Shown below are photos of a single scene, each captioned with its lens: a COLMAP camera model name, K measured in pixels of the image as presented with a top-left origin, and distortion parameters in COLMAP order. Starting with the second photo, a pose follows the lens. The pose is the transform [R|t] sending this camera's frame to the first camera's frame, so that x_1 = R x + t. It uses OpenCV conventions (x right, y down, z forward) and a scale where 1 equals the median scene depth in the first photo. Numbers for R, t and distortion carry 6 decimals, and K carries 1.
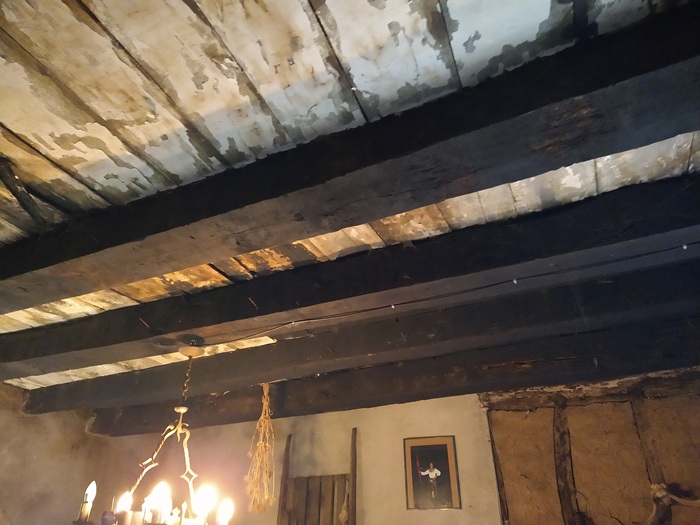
lens RADIAL K [[513.5, 0, 357.4], [0, 513.5, 252.7], [0, 0, 1]] dist [0.090291, -0.116812]
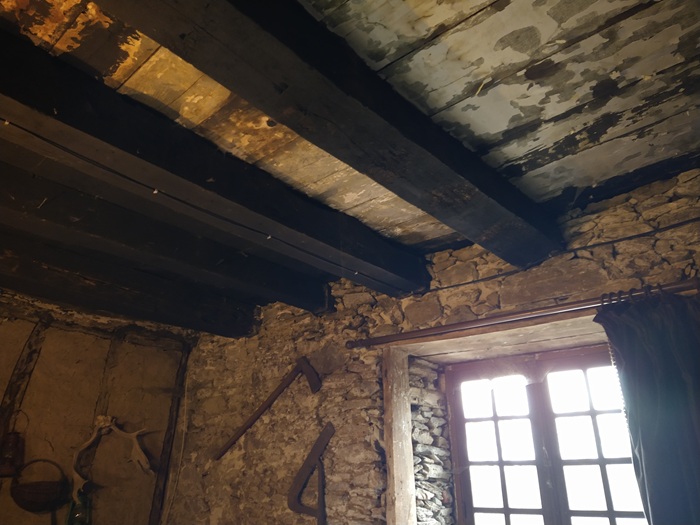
lens RADIAL K [[513.5, 0, 357.4], [0, 513.5, 252.7], [0, 0, 1]] dist [0.090291, -0.116812]
pose [[0.269833, 0.398696, 0.876488, -0.776478], [-0.486292, 0.842067, -0.233331, 0.322448], [-0.831090, -0.363269, 0.421100, 0.473359]]
